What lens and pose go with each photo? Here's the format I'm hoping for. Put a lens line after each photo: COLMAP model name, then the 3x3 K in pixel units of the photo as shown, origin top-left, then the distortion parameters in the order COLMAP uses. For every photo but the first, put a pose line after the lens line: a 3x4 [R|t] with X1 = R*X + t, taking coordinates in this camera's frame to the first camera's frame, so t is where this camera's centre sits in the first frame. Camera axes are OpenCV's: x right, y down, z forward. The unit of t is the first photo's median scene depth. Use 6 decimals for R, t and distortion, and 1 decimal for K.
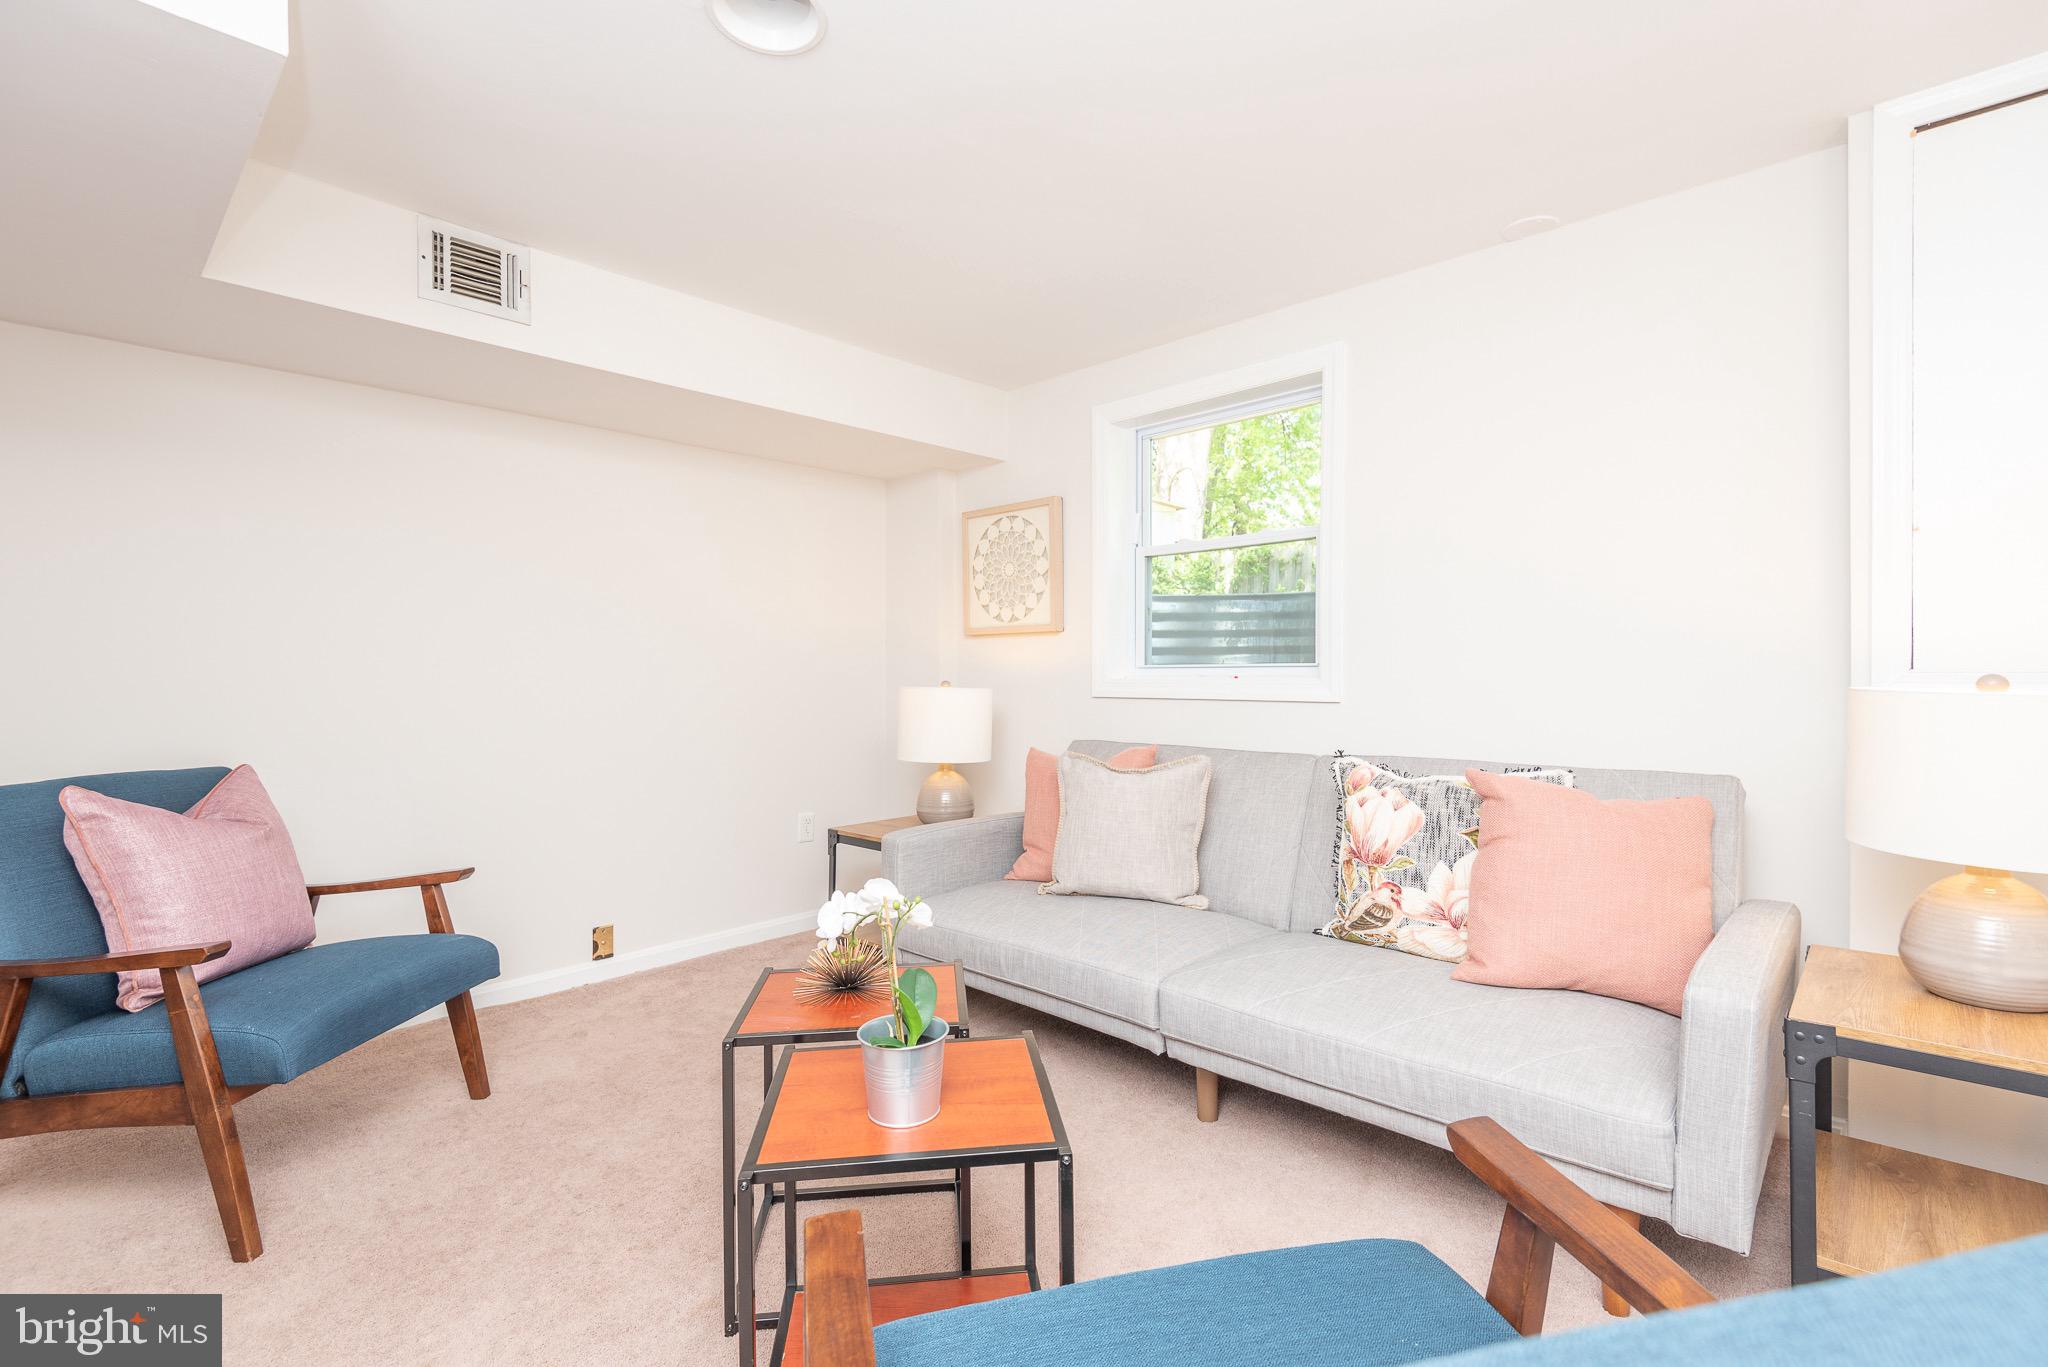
lens RADIAL K [[914.4, 0, 1022.6], [0, 914.4, 679.6], [0, 0, 1]] dist [0.004173, 0.000041]
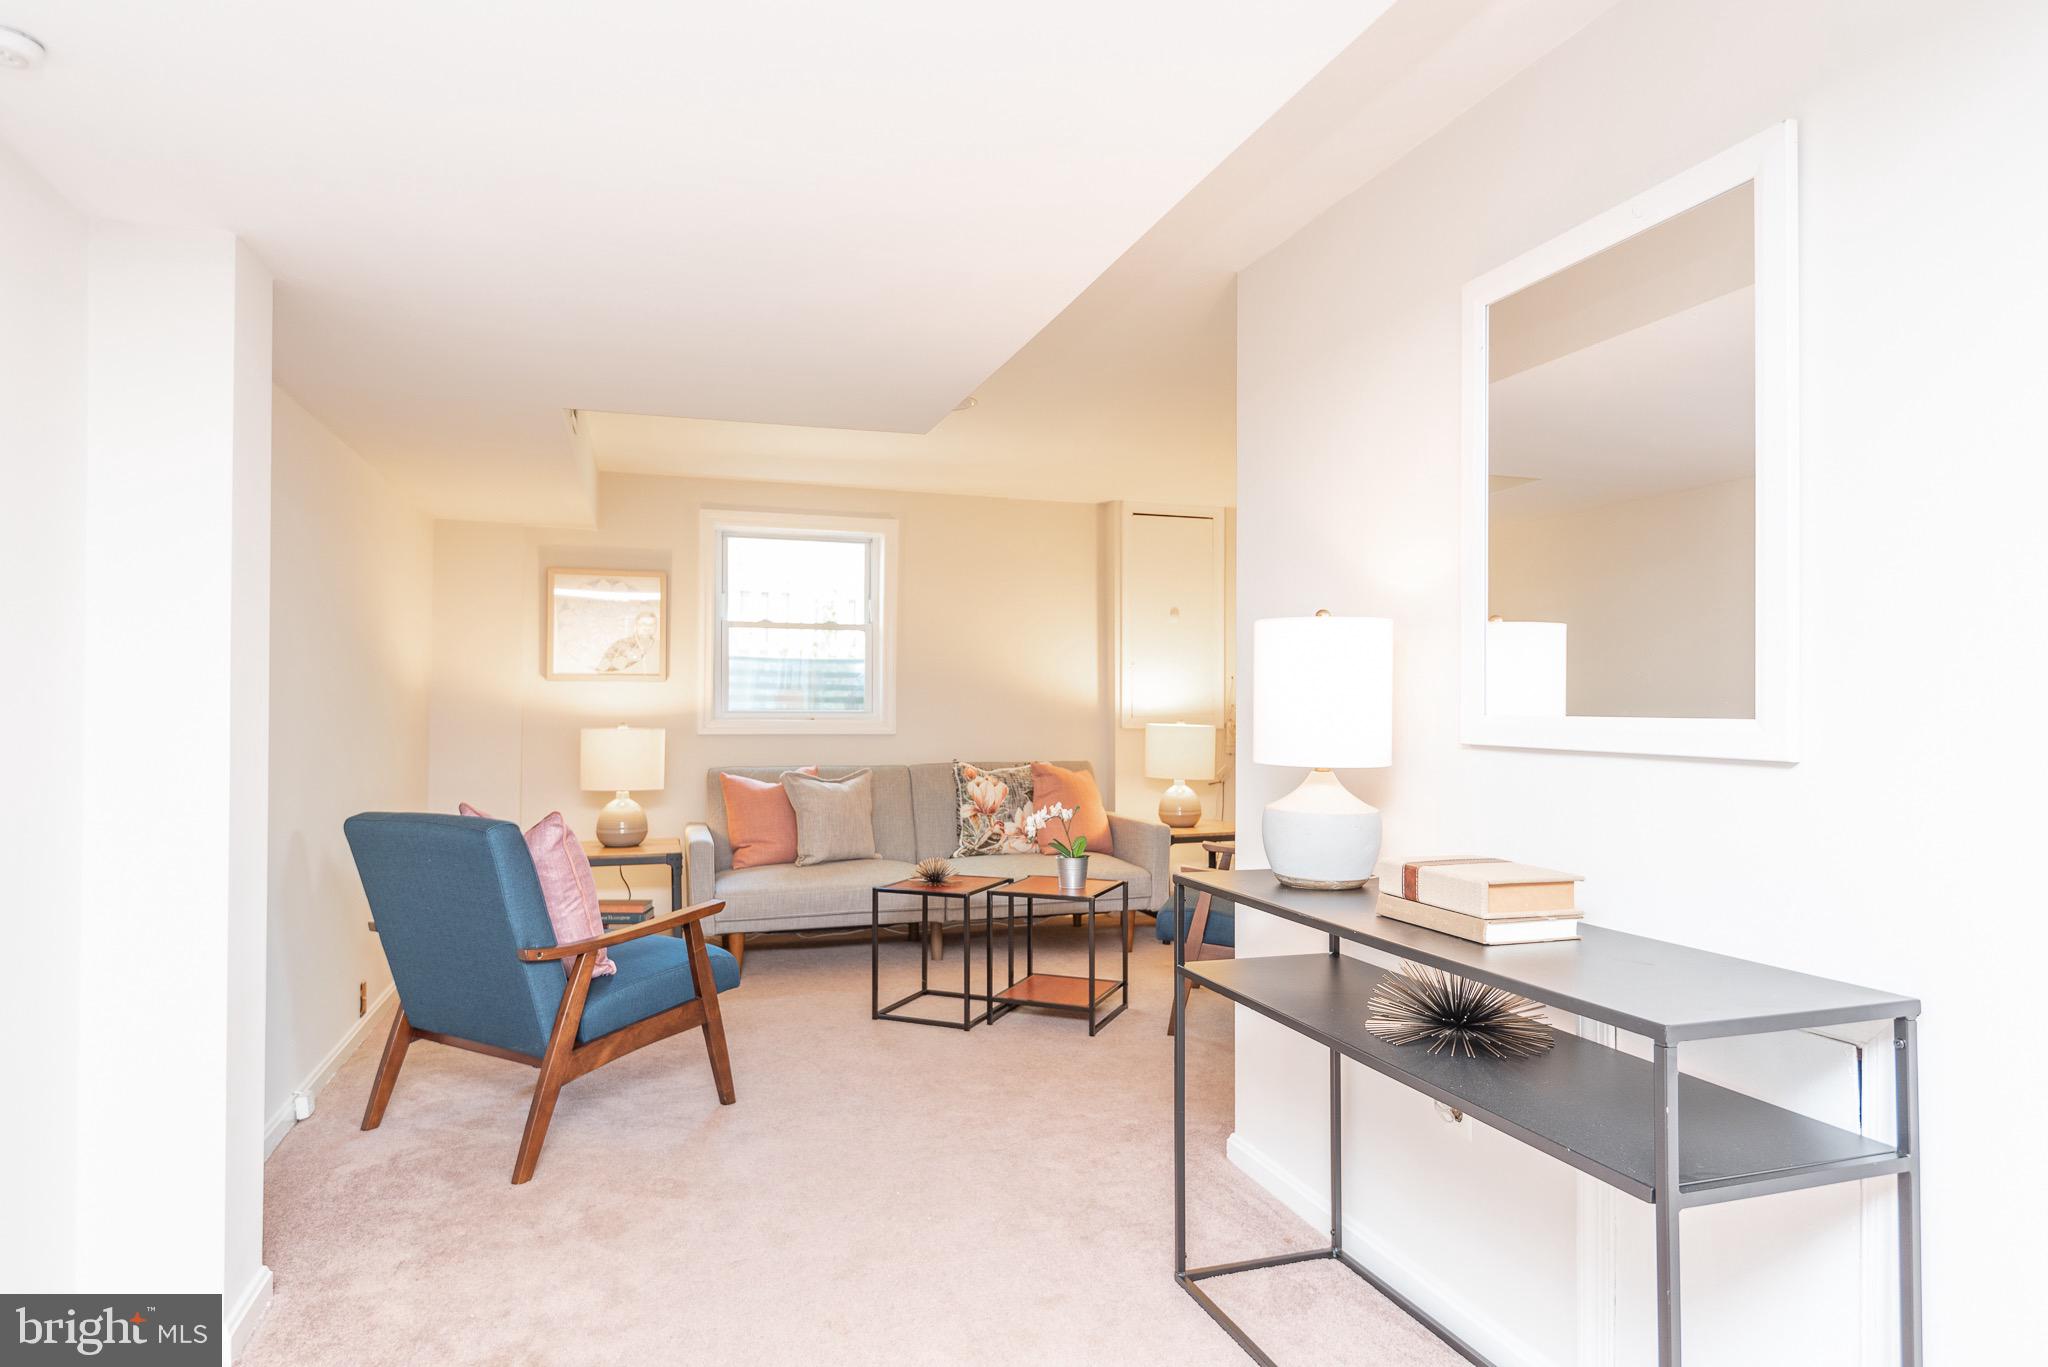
lens RADIAL K [[1238.6, 0, 1029.8], [0, 1238.6, 686.6], [0, 0, 1]] dist [-0.002129, -0.000257]
pose [[0.485447, 0.010748, 0.874200, -1.957632], [-0.002889, 0.999939, -0.010690, -0.048437], [-0.874262, 0.002664, 0.485448, -0.394380]]
